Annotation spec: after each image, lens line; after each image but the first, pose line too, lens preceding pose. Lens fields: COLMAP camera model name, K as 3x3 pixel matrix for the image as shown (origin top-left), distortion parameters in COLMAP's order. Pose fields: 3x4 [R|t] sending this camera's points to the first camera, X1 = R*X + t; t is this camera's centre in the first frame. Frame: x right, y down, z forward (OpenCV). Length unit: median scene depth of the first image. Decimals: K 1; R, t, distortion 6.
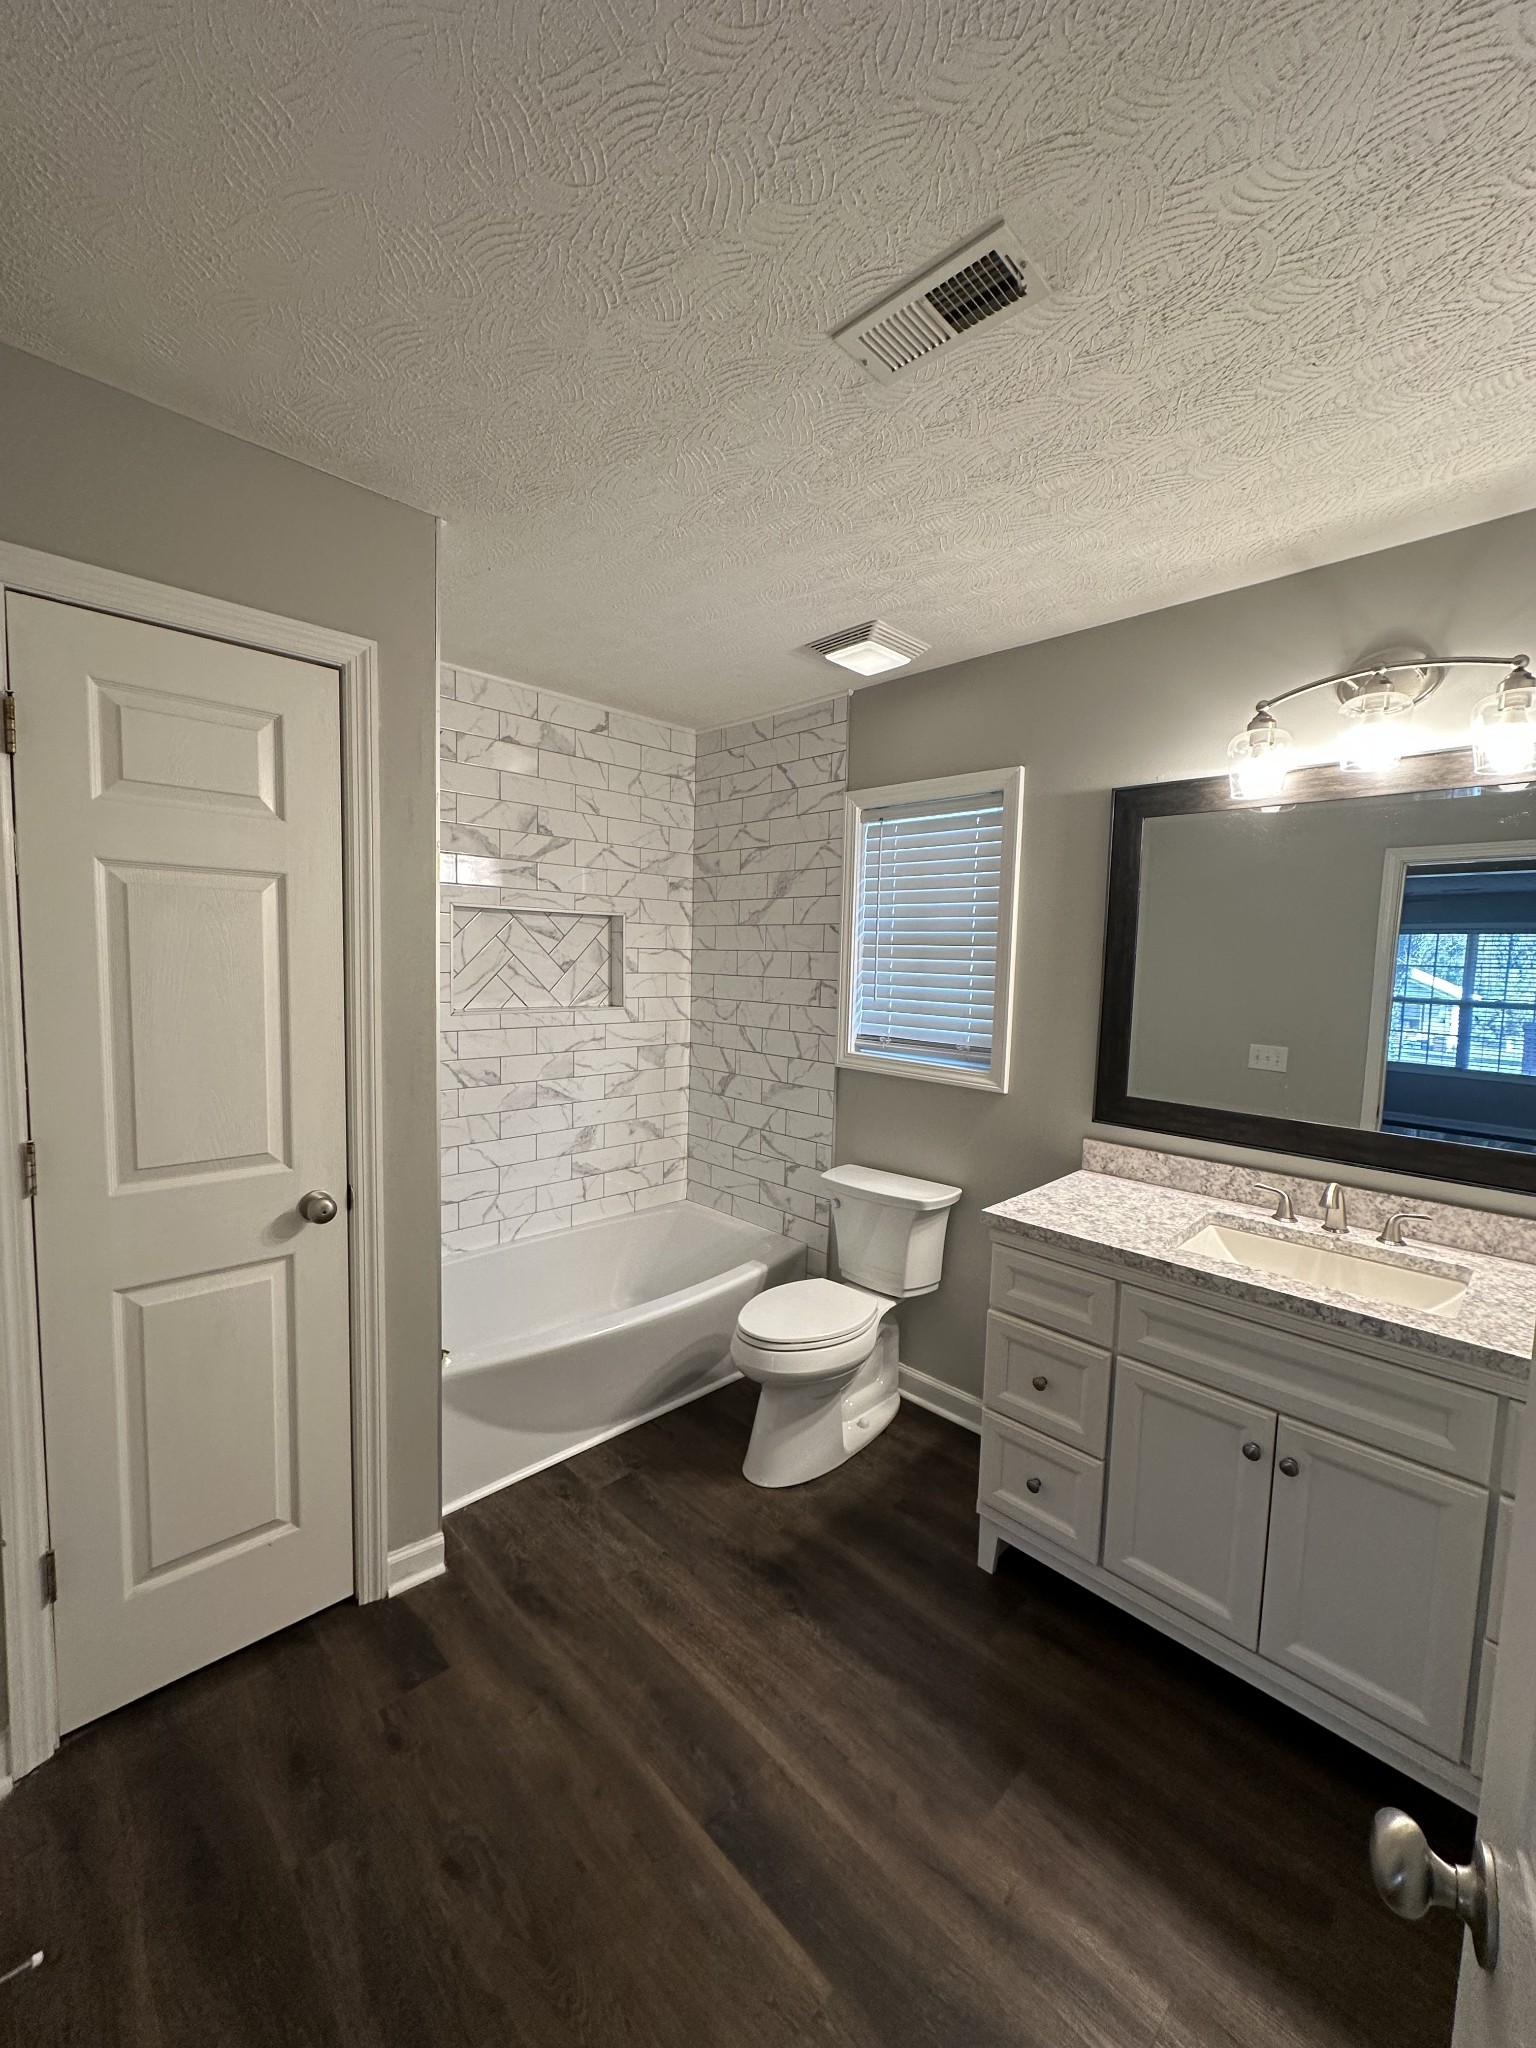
lens RADIAL K [[817.4, 0, 768.0], [0, 817.4, 1024.0], [0, 0, 1]] dist [-0.001304, -0.000331]
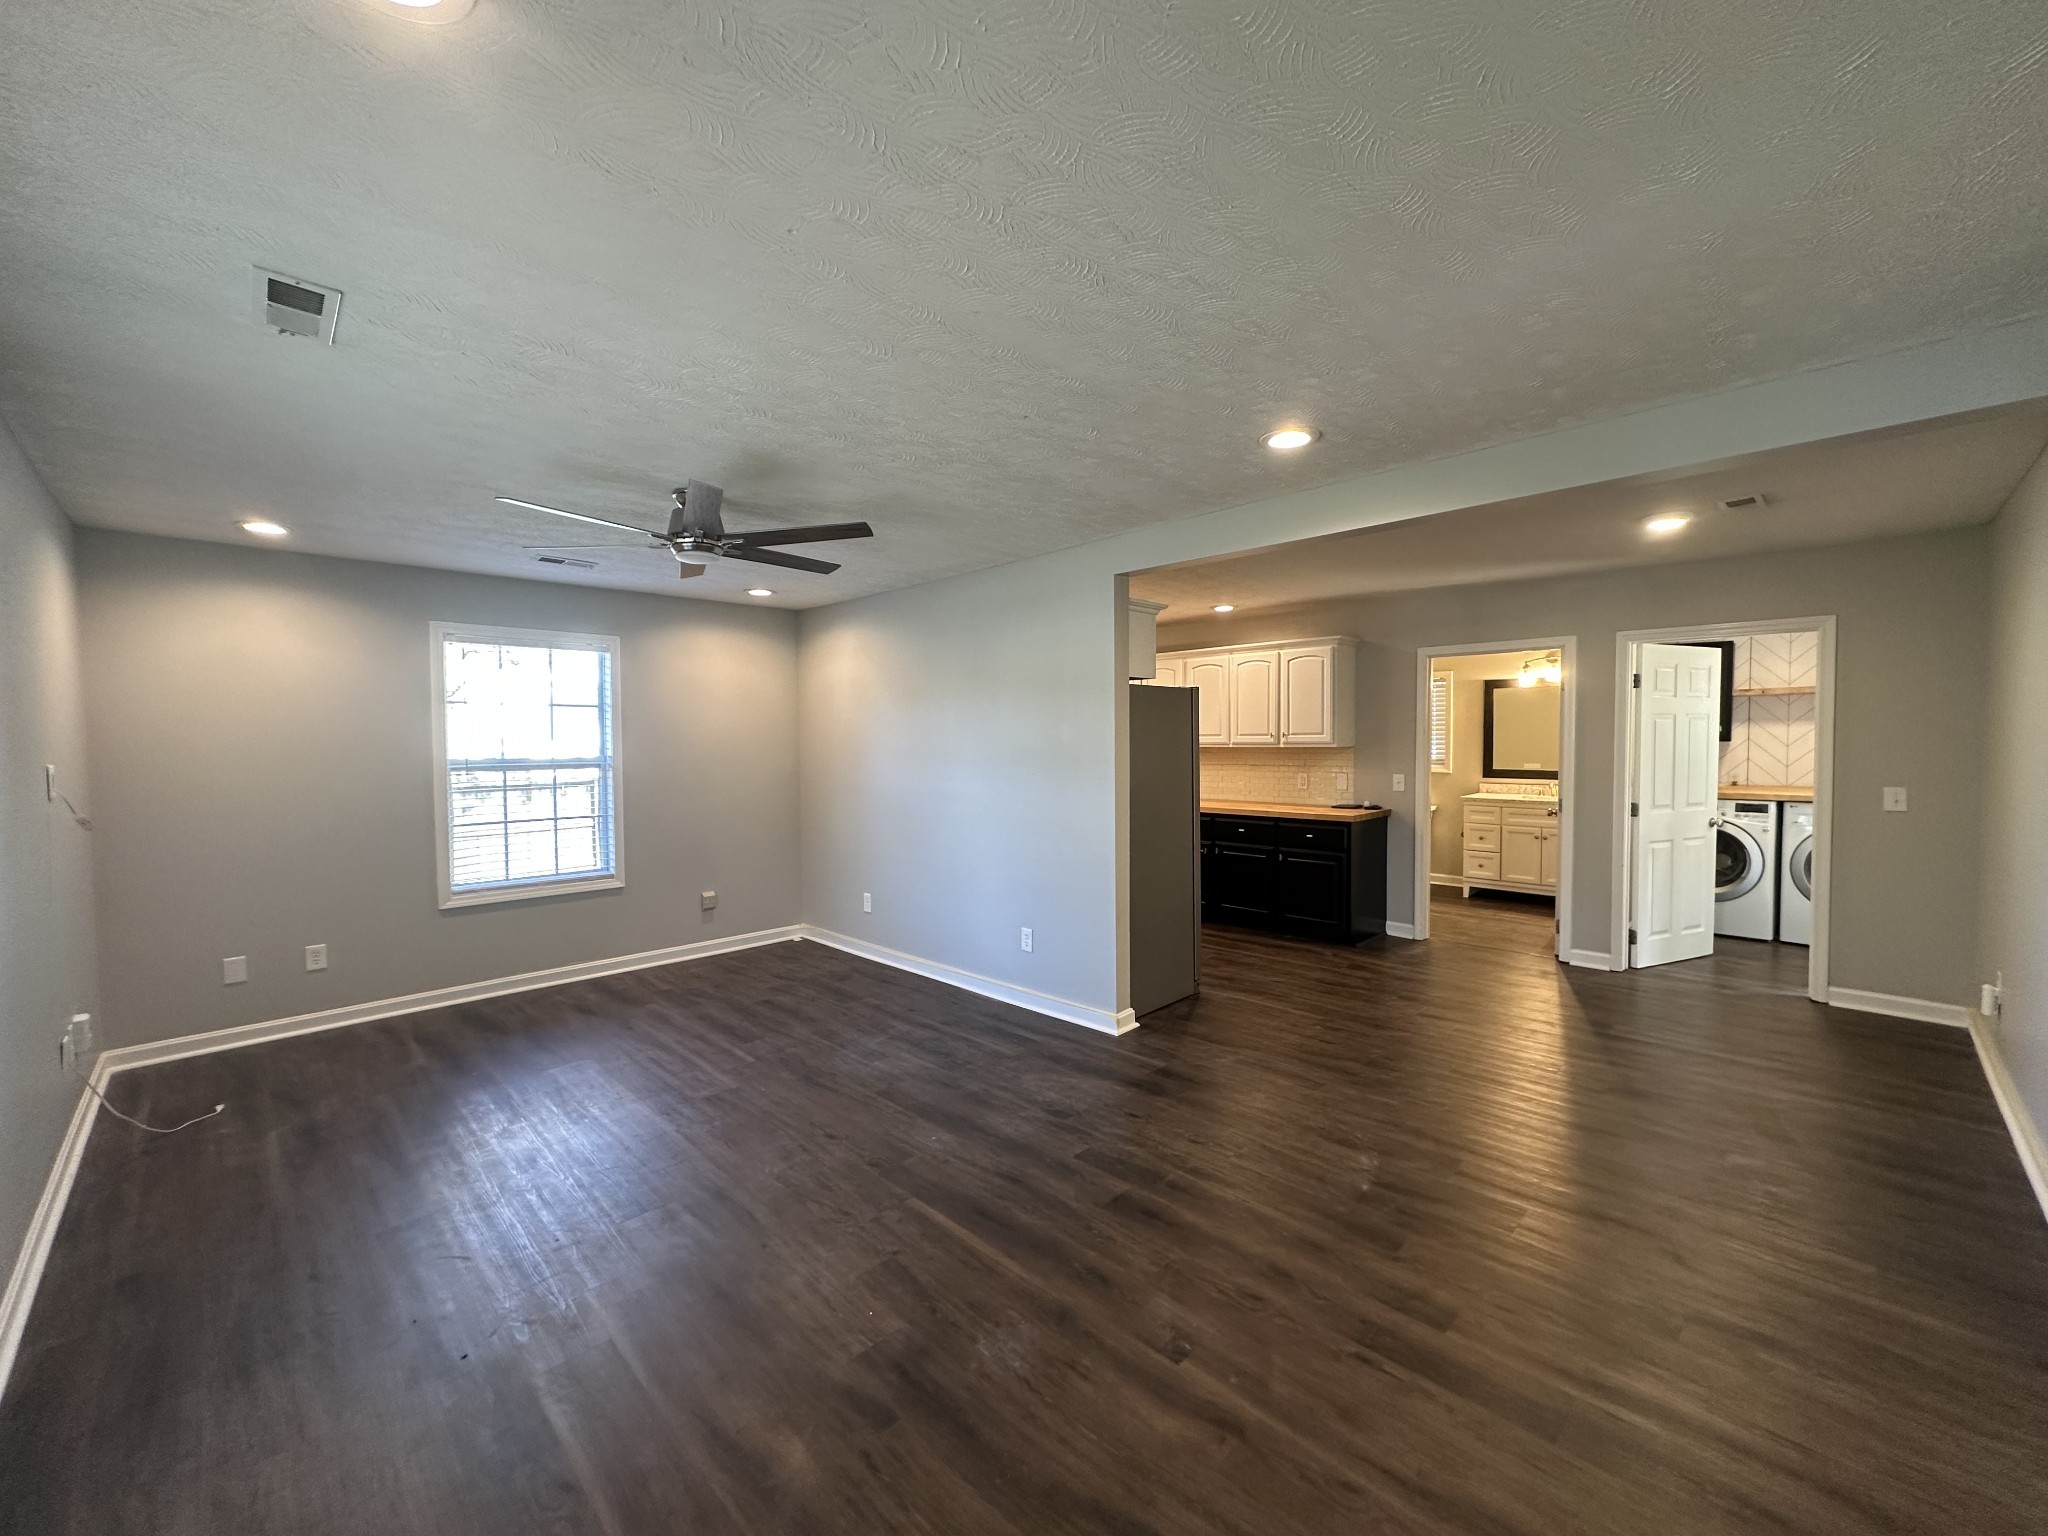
lens RADIAL K [[817.4, 0, 1024.0], [0, 817.4, 768.0], [0, 0, 1]] dist [-0.001304, -0.000331]
pose [[0.999297, -0.037501, 0.000256, -1.590884], [0.037466, 0.997996, -0.050999, 0.193748], [0.001657, 0.050972, 0.998699, -2.523090]]
